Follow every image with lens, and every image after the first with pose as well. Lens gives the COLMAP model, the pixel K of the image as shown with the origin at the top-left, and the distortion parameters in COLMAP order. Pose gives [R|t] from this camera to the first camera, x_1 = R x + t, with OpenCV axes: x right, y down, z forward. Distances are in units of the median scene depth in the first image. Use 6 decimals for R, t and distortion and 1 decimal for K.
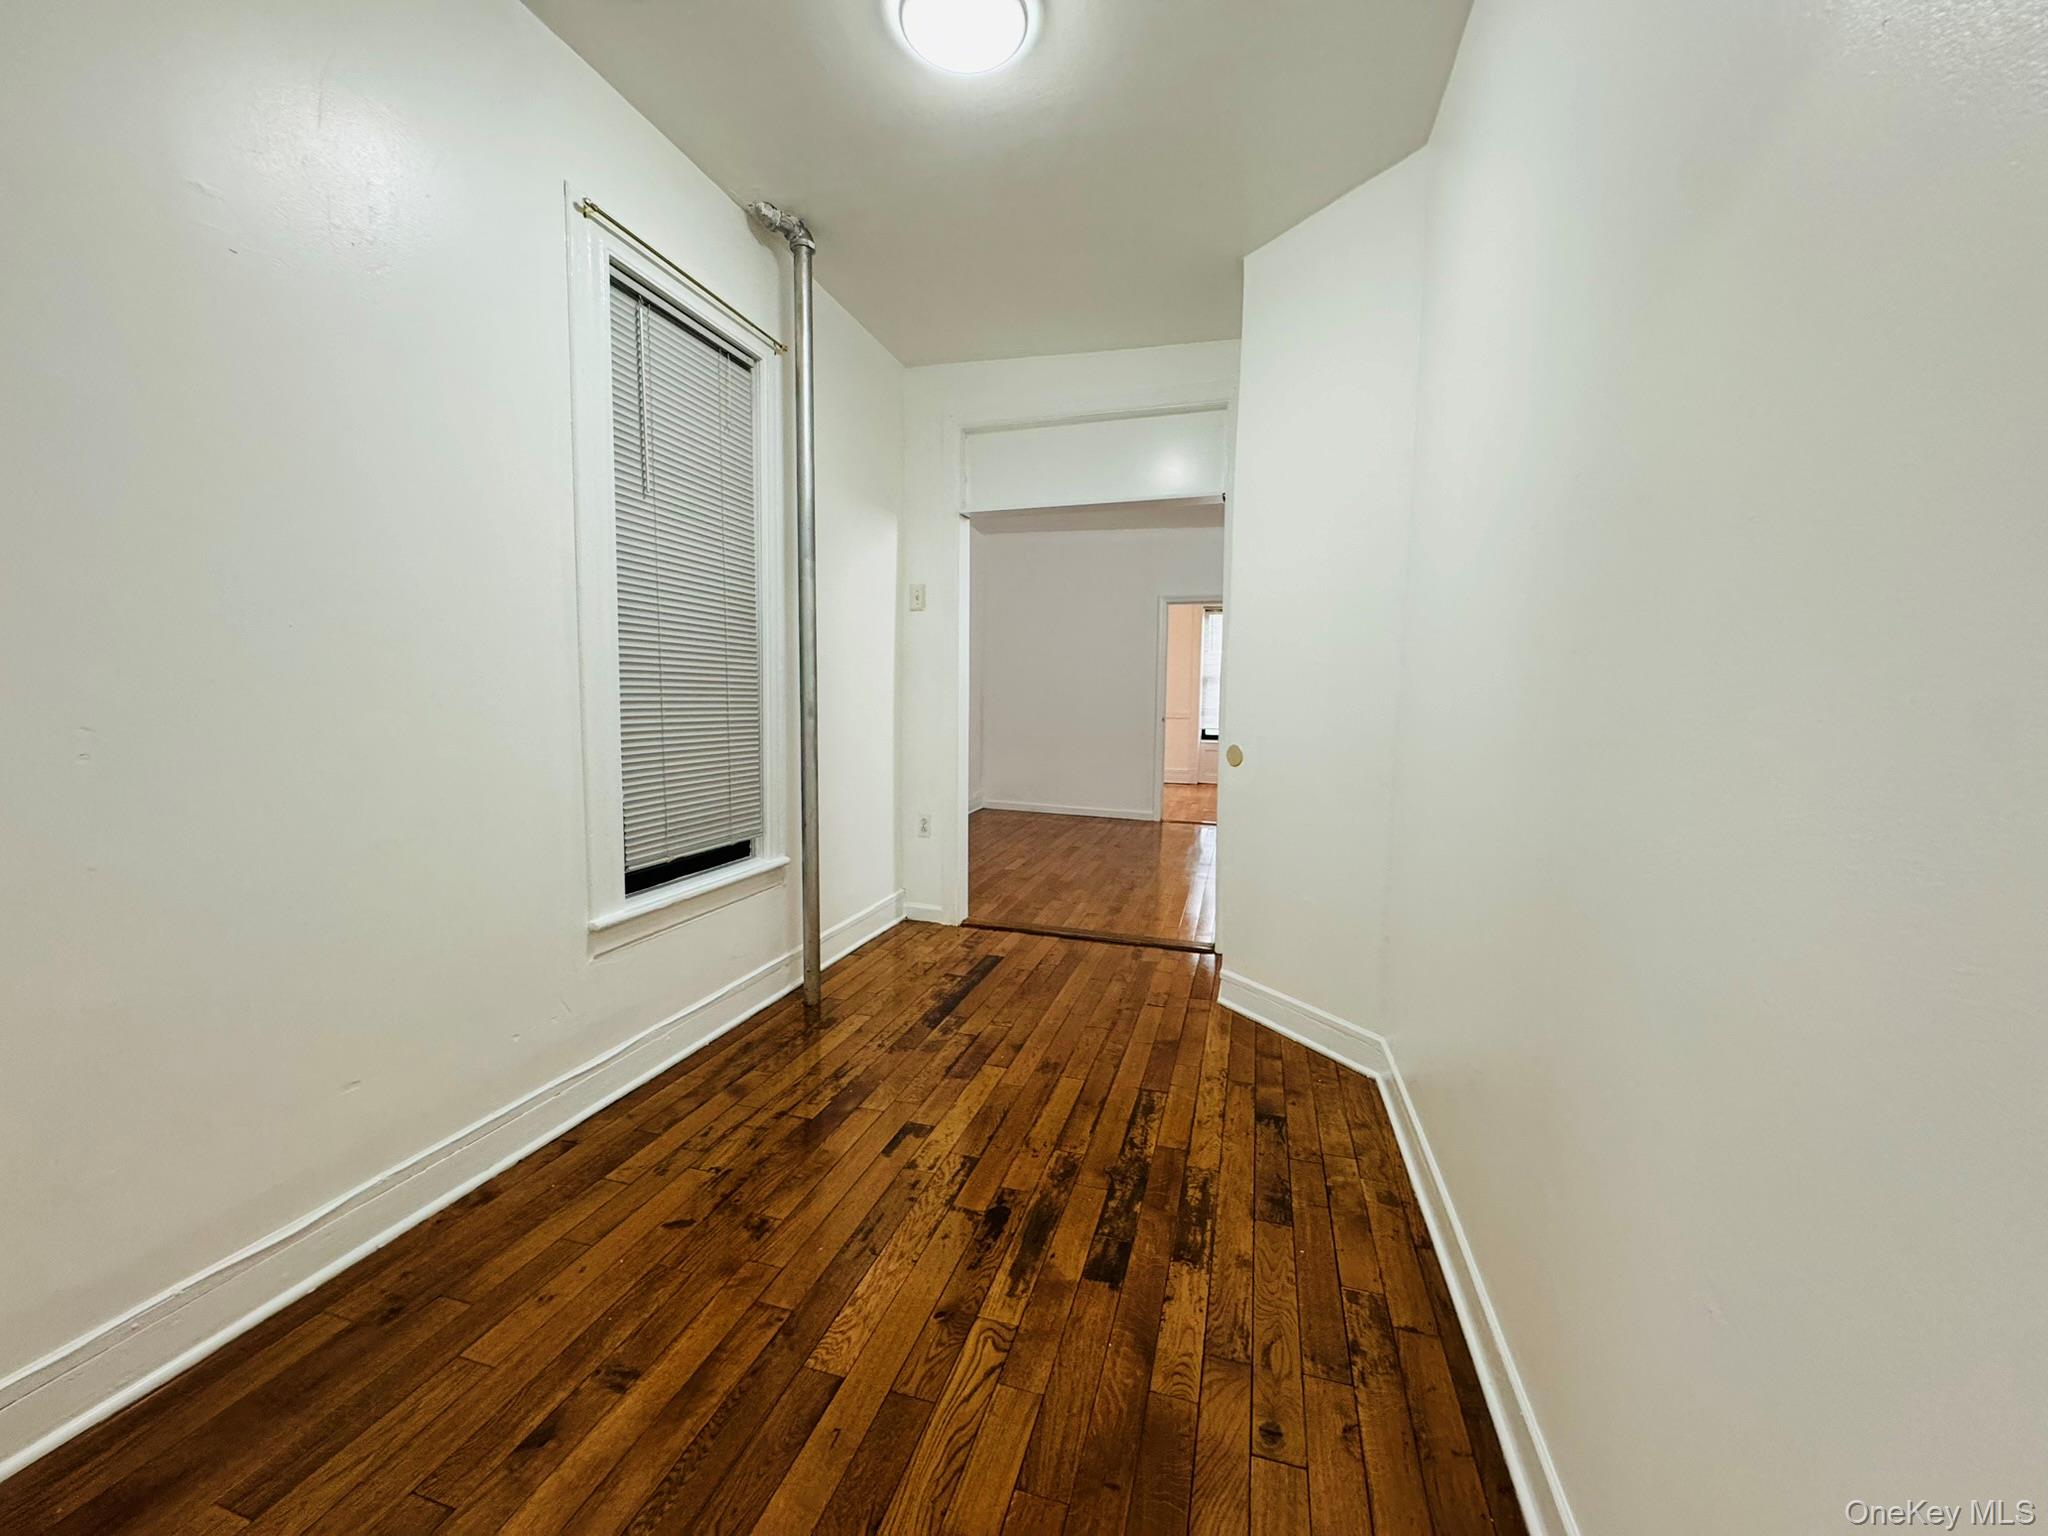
lens RADIAL K [[814.5, 0, 1021.1], [0, 814.5, 766.7], [0, 0, 1]] dist [0.002024, -0.000452]
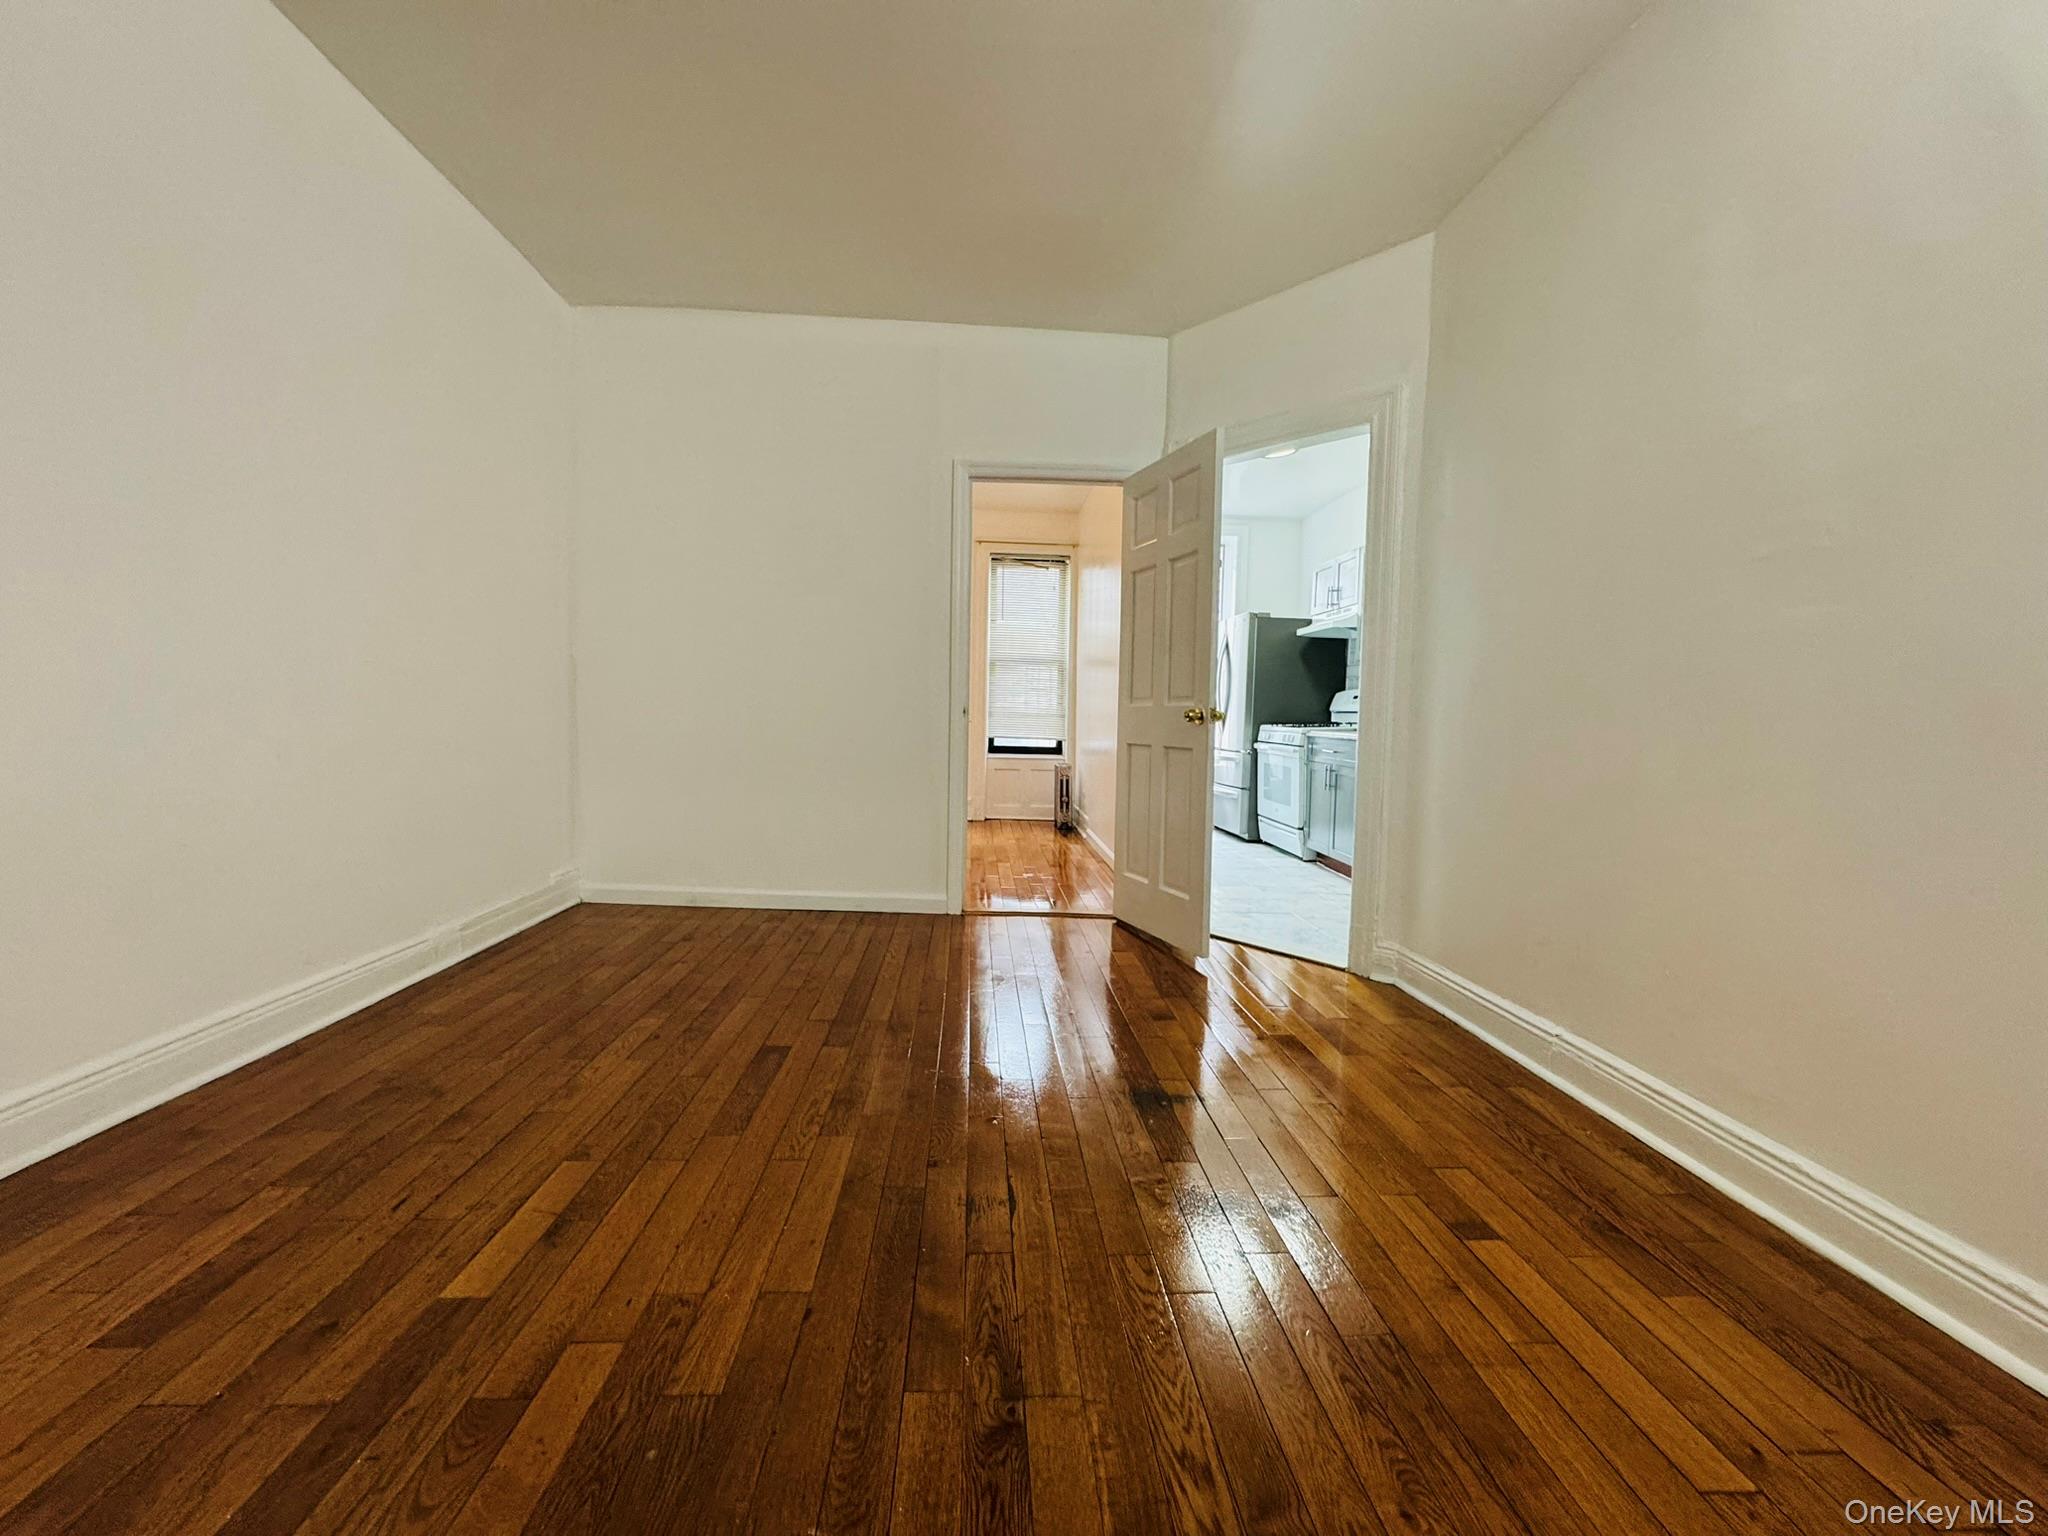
lens RADIAL K [[814.5, 0, 1020.8], [0, 814.5, 770.4], [0, 0, 1]] dist [0.002024, -0.000452]
pose [[0.947061, -0.012064, 0.320828, 0.084206], [0.017755, 0.999733, -0.014819, -0.023096], [-0.320563, 0.019731, 0.947022, 0.933141]]
